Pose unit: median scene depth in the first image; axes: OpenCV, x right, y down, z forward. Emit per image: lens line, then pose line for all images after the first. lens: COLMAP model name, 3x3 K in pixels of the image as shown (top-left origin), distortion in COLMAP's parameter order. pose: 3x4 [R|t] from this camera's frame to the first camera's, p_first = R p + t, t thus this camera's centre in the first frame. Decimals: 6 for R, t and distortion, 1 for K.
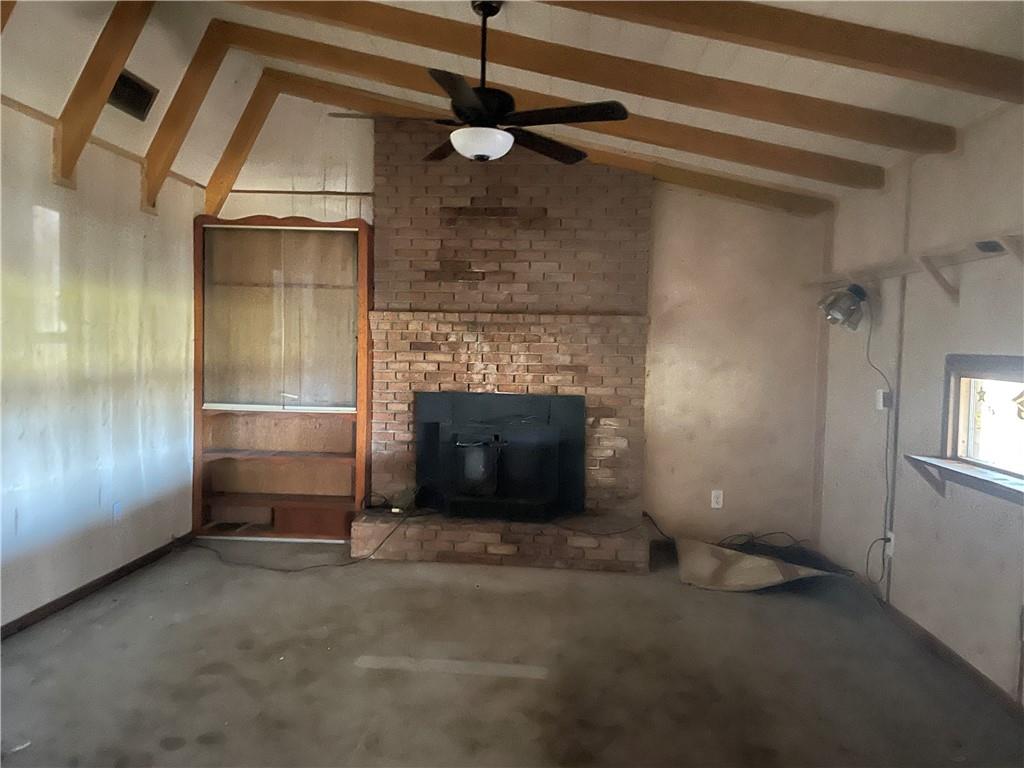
lens RADIAL K [[775.8, 0, 513.0], [0, 775.8, 375.5], [0, 0, 1]] dist [0.069817, 0.000904]
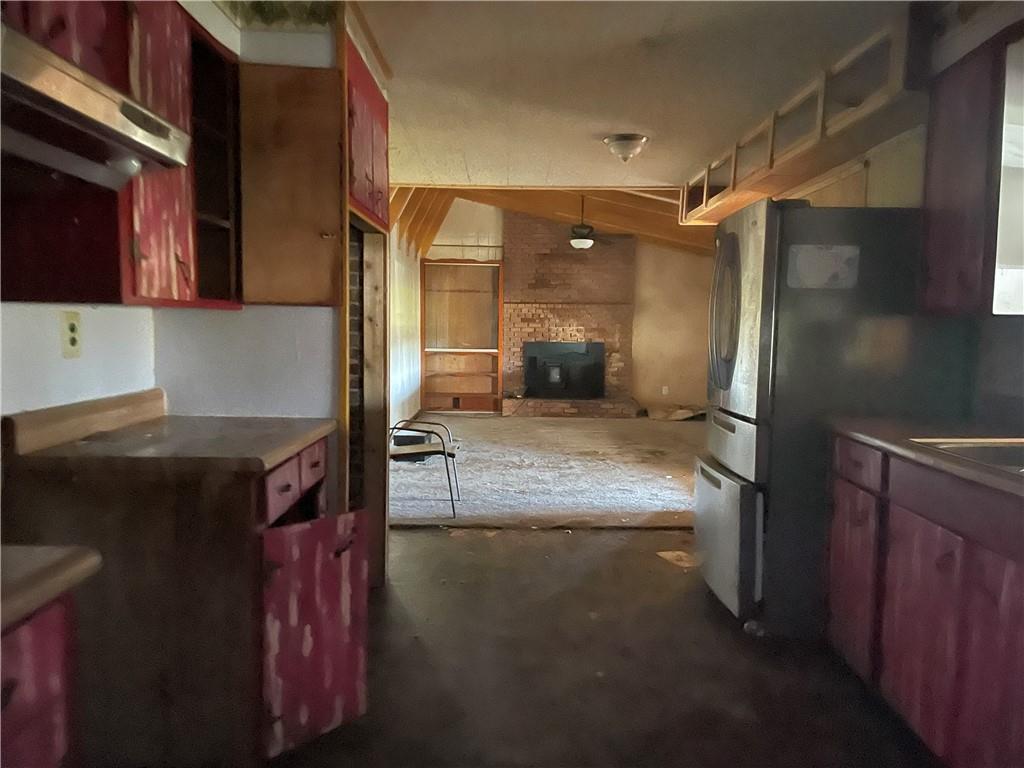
lens RADIAL K [[775.8, 0, 509.7], [0, 775.8, 392.7], [0, 0, 1]] dist [0.069817, 0.000904]
pose [[0.997448, -0.016325, 0.069499, -0.314154], [0.012714, 0.998562, 0.052085, 0.048621], [-0.070249, -0.051069, 0.996221, -1.098772]]
